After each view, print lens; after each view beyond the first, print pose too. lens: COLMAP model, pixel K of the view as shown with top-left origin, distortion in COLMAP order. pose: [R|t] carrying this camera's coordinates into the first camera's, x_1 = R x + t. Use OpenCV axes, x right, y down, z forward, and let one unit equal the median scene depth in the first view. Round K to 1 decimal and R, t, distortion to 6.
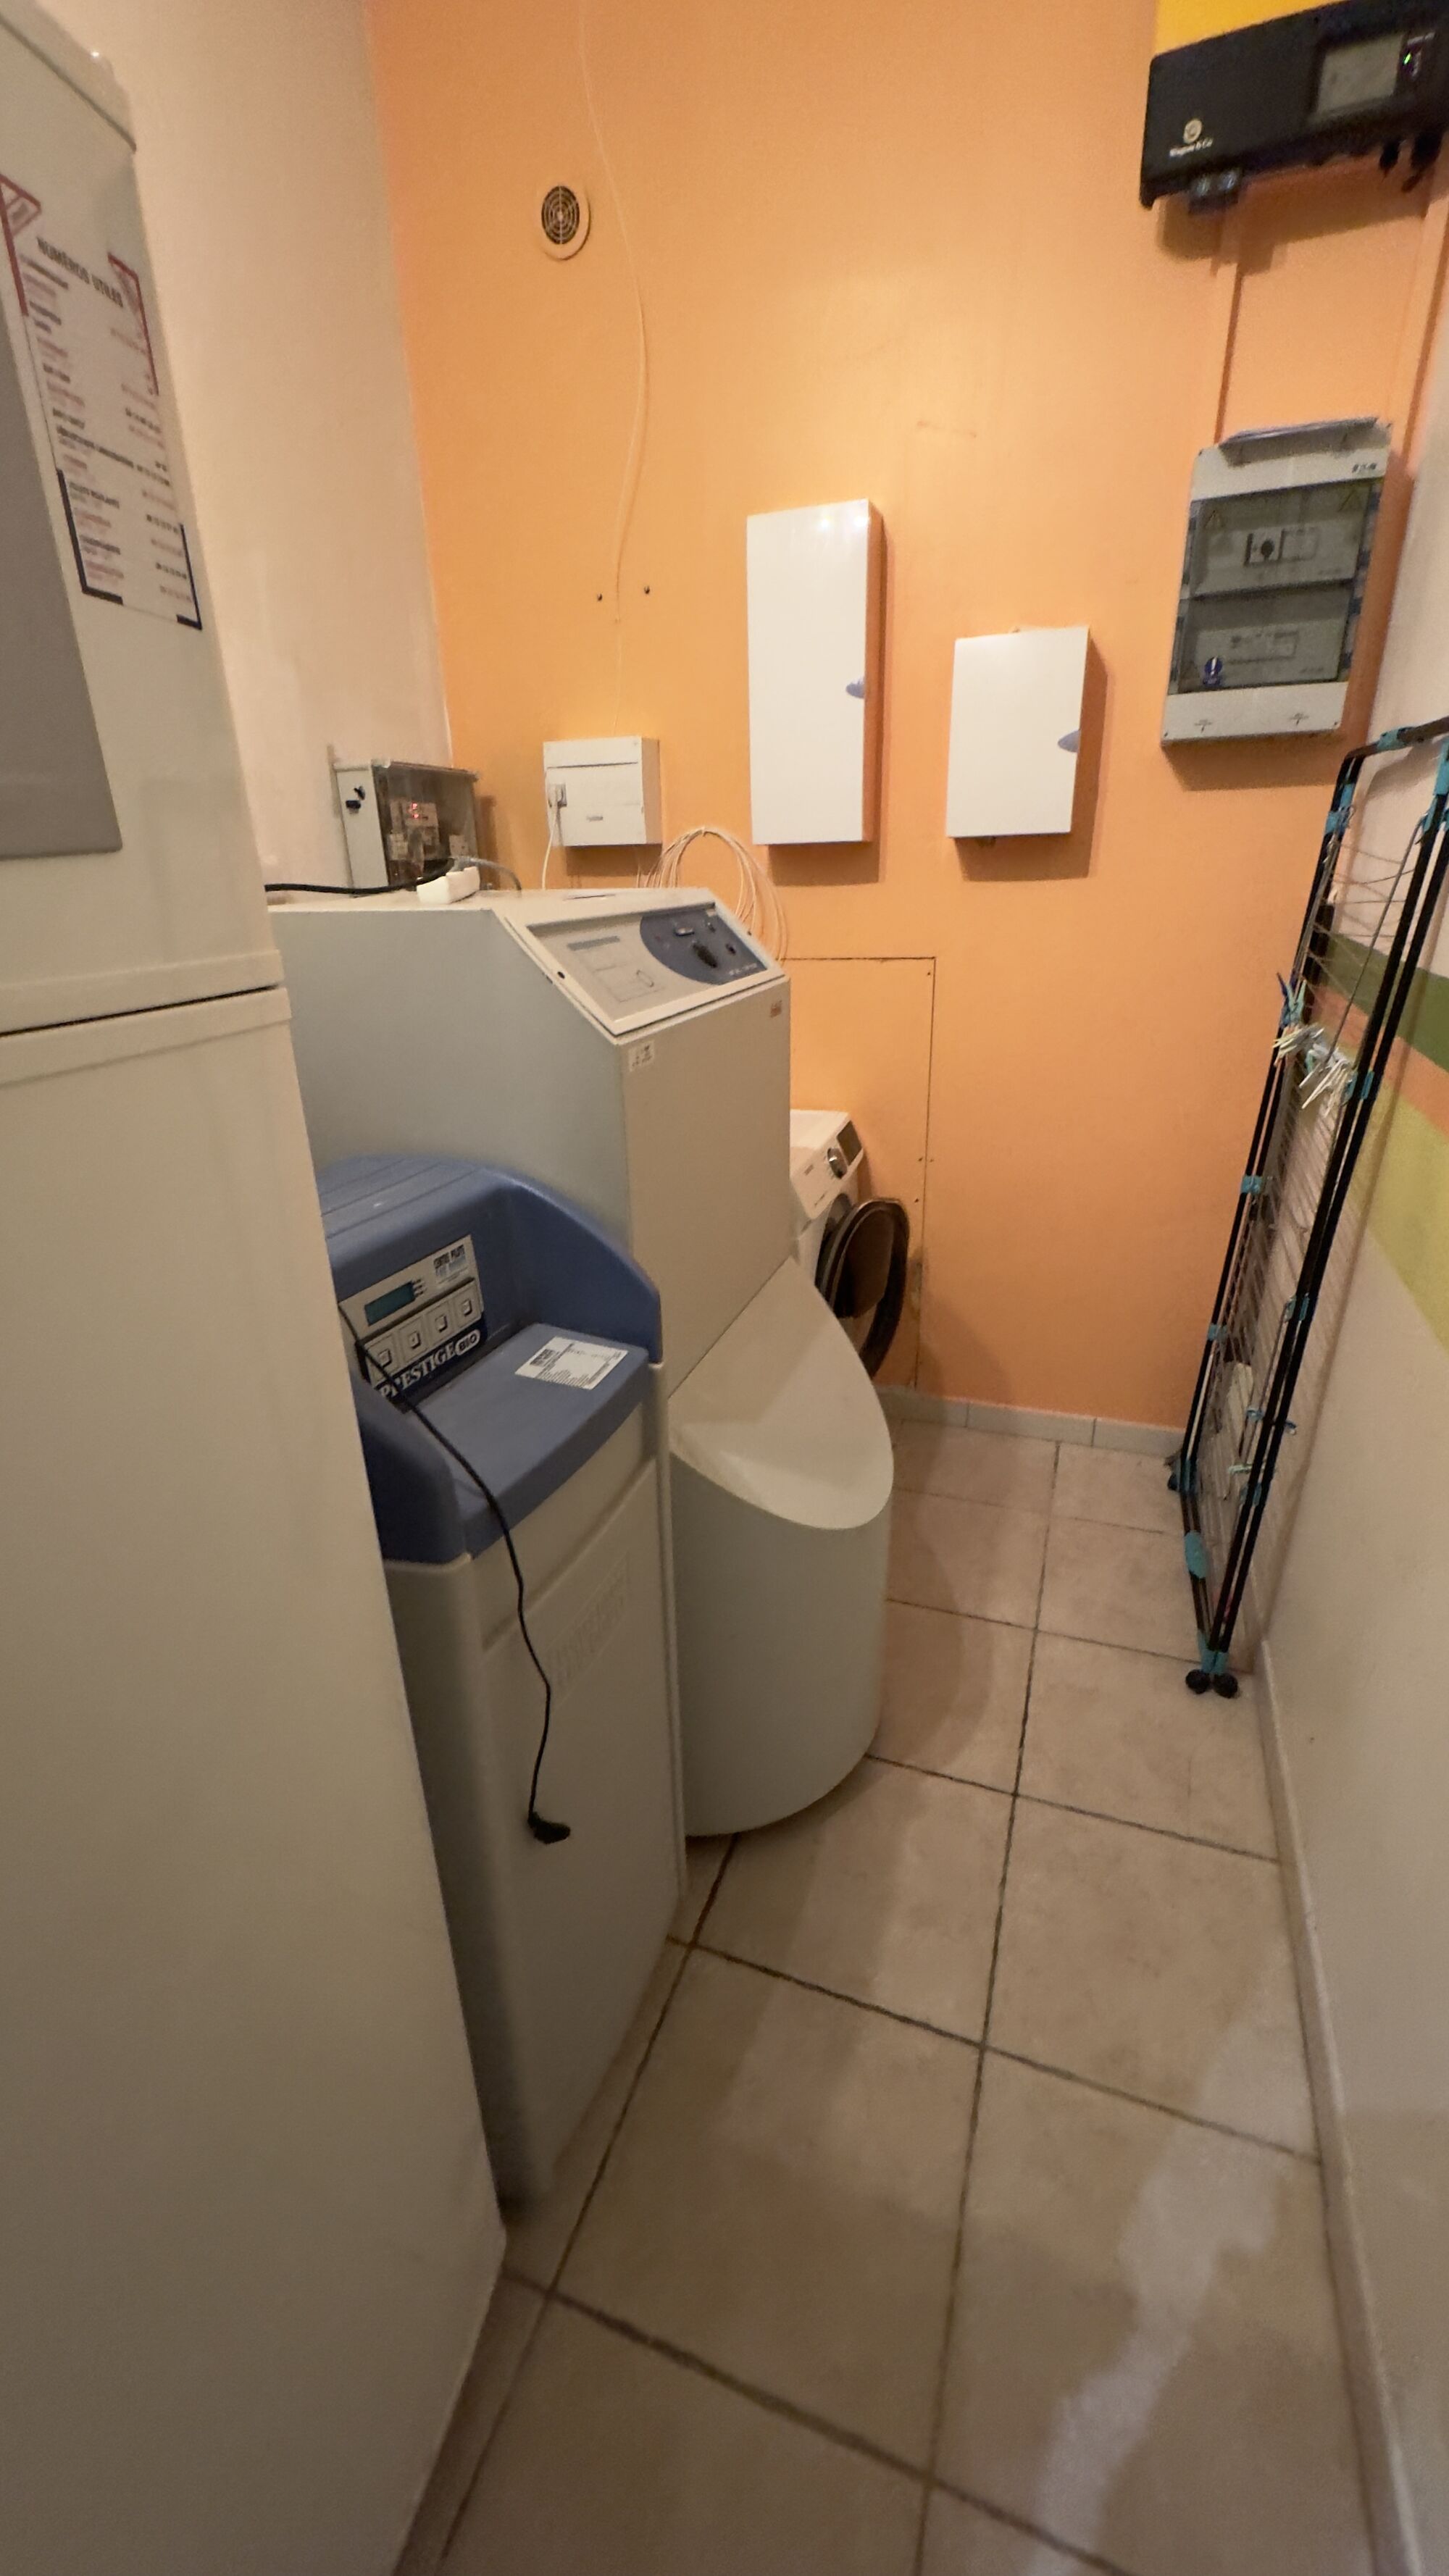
lens RADIAL K [[1027.7, 0, 719.0], [0, 1027.7, 1279.9], [0, 0, 1]] dist [-0.002050, -0.000220]
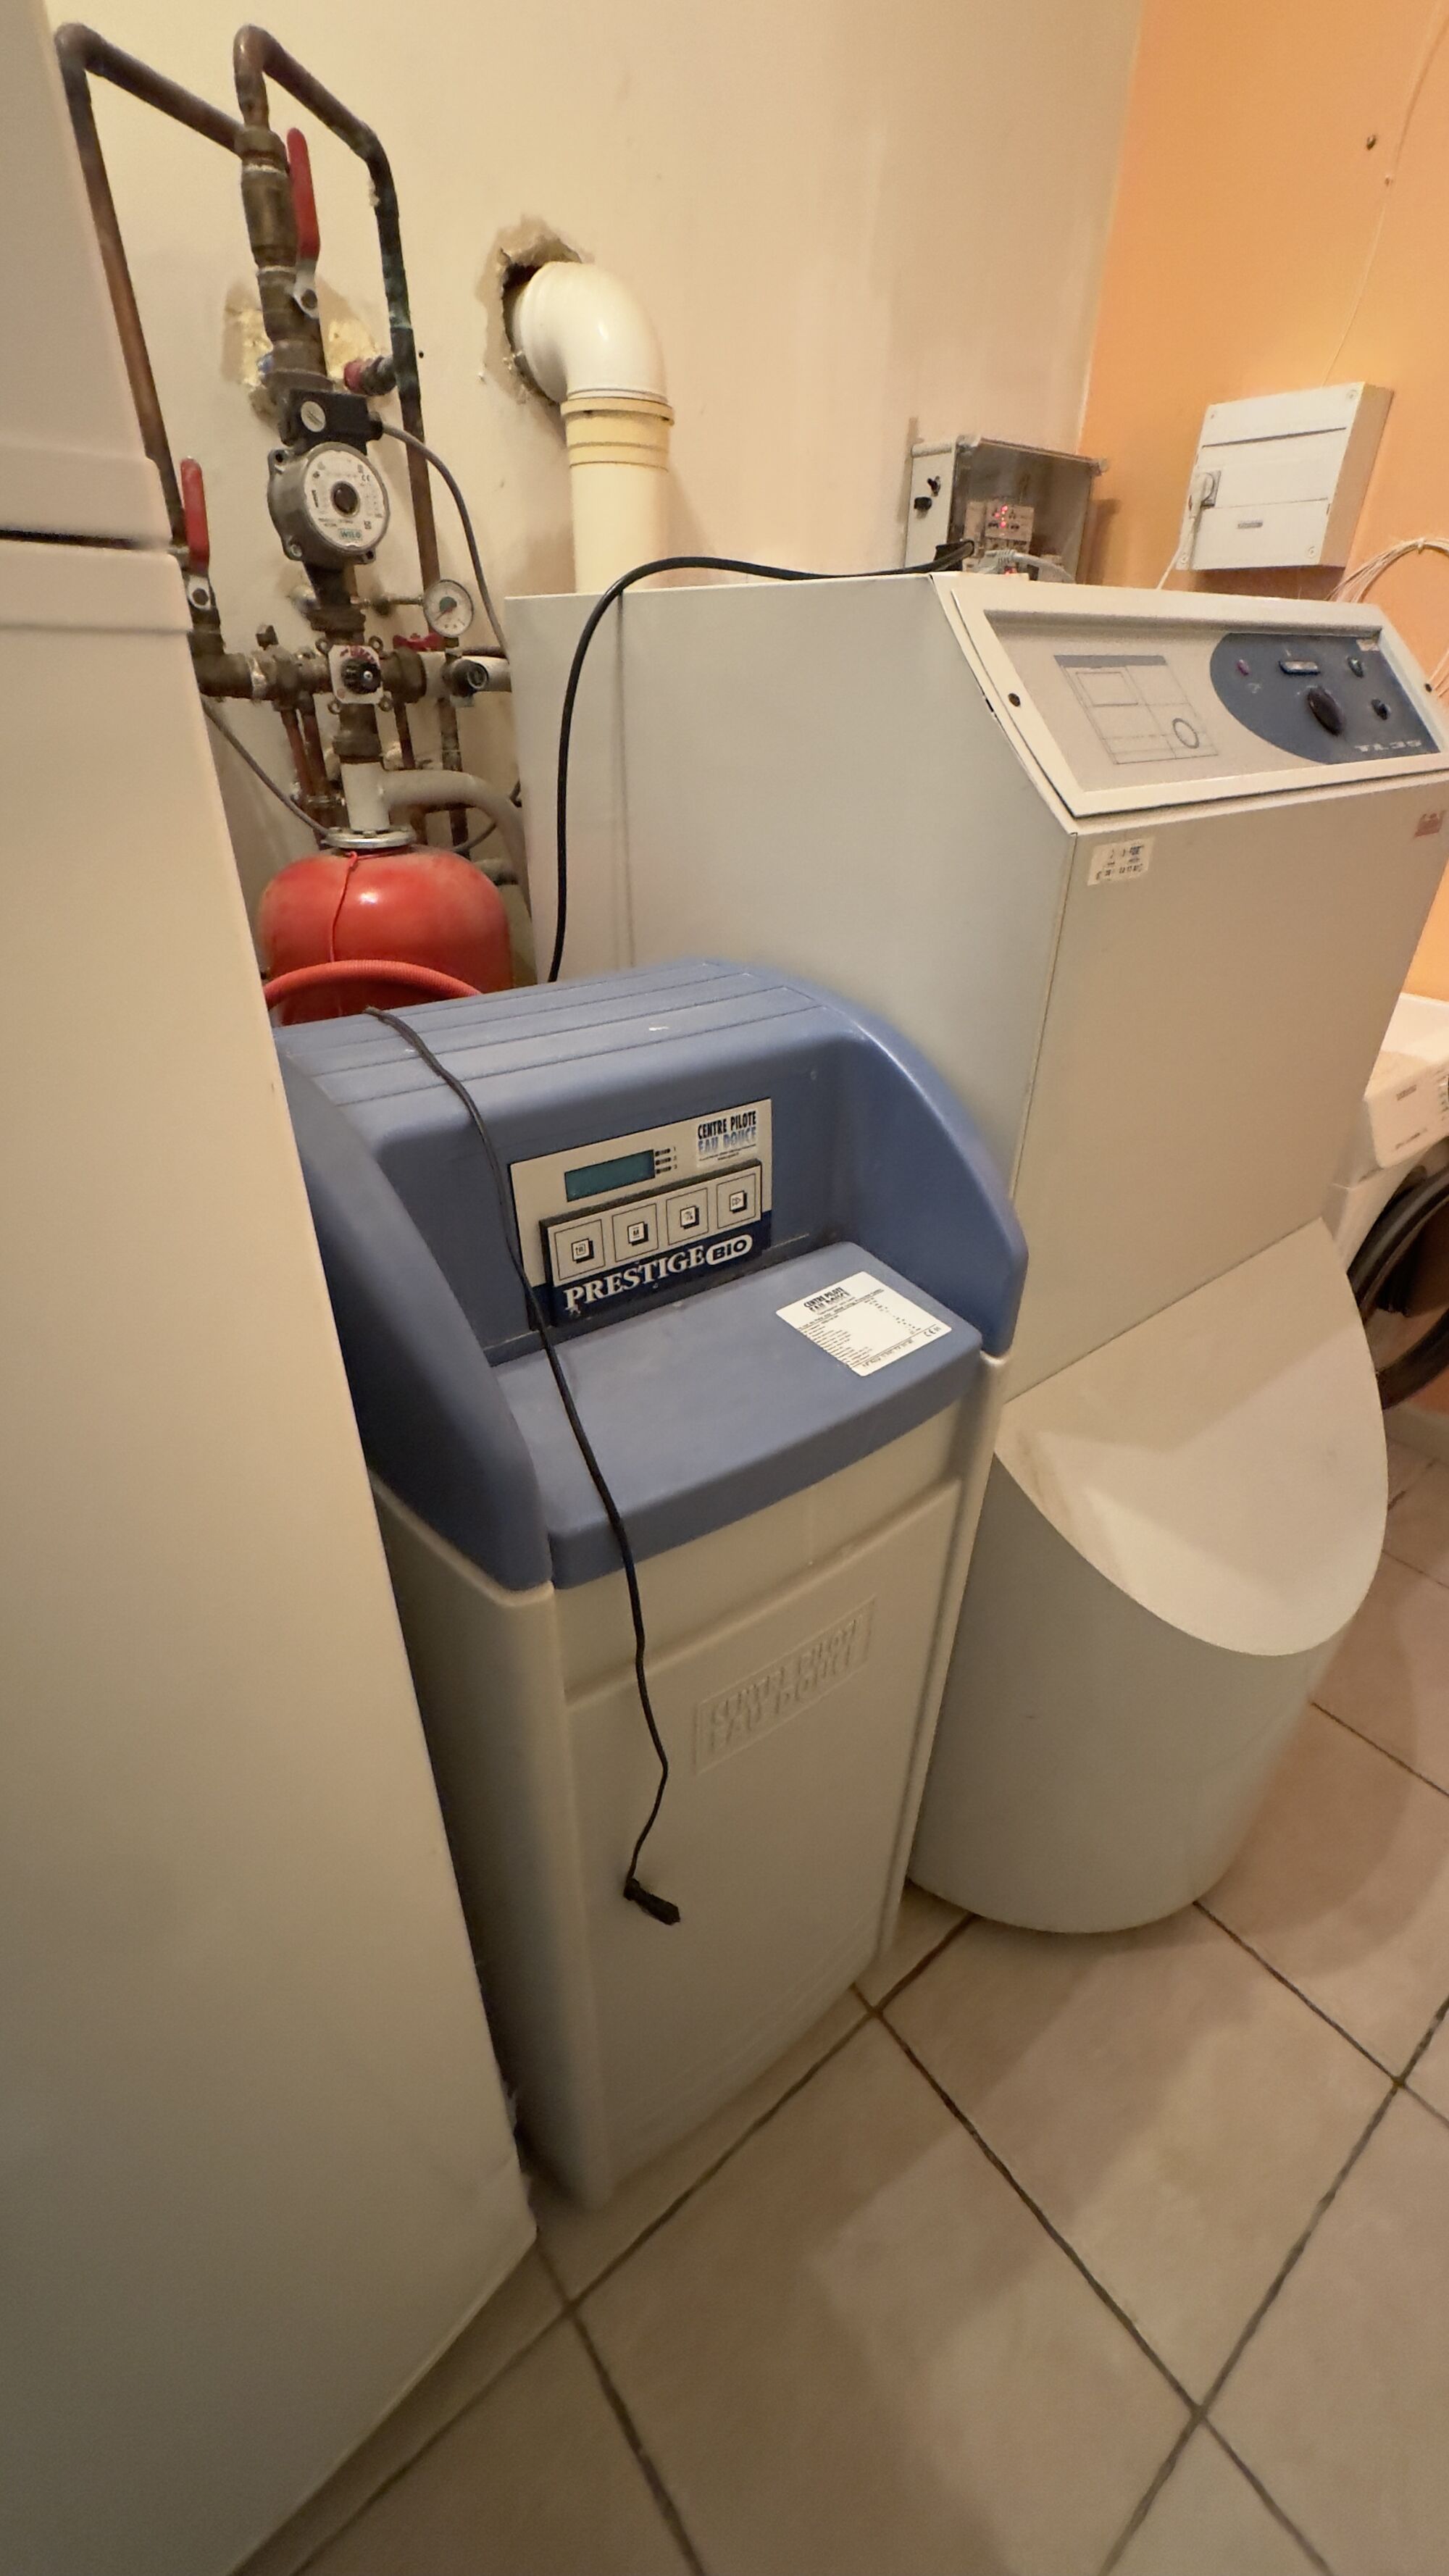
lens RADIAL K [[1027.7, 0, 719.0], [0, 1027.7, 1279.9], [0, 0, 1]] dist [-0.002050, -0.000220]
pose [[0.851724, 0.300546, -0.429230, 0.053502], [-0.224480, 0.949465, 0.219376, -0.066703], [0.473471, -0.090494, 0.876148, 0.348982]]
